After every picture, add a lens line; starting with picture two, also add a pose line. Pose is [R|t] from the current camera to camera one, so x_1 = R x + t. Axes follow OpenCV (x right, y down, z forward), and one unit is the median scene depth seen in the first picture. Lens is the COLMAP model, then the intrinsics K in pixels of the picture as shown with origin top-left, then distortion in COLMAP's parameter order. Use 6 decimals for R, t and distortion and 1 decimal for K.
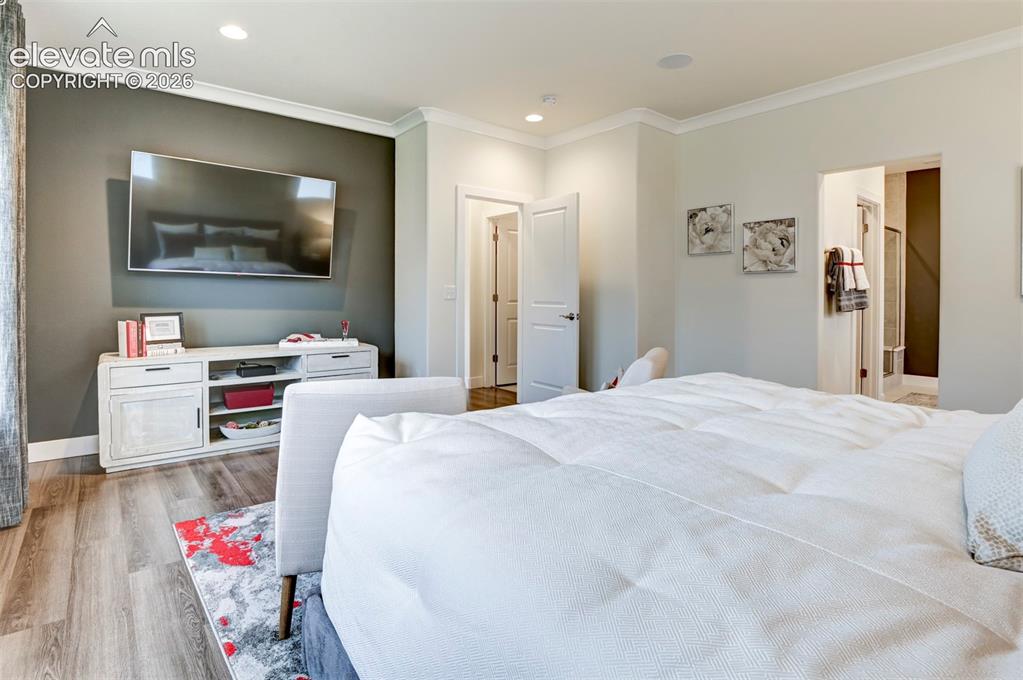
lens RADIAL K [[510.4, 0, 504.7], [0, 510.4, 296.8], [0, 0, 1]] dist [-0.025593, -0.001458]
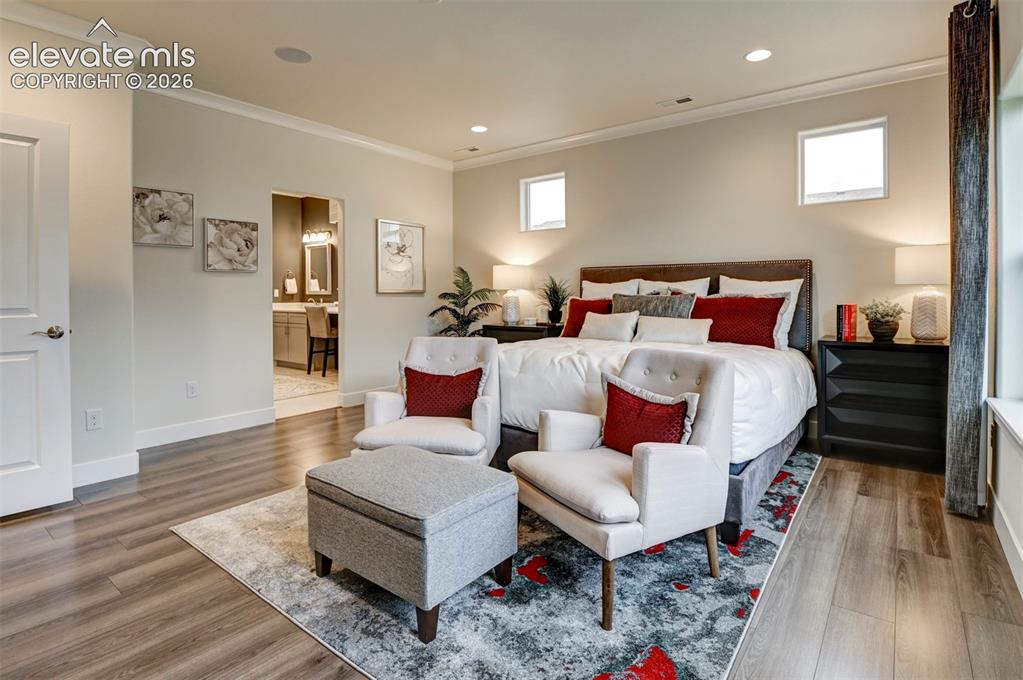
lens RADIAL K [[510.4, 0, 485.3], [0, 510.4, 305.5], [0, 0, 1]] dist [-0.025593, -0.001458]
pose [[-0.201701, -0.029917, 0.978990, -0.605411], [0.002954, 0.999510, 0.031153, -0.009425], [-0.979443, 0.009175, -0.201514, 0.716988]]
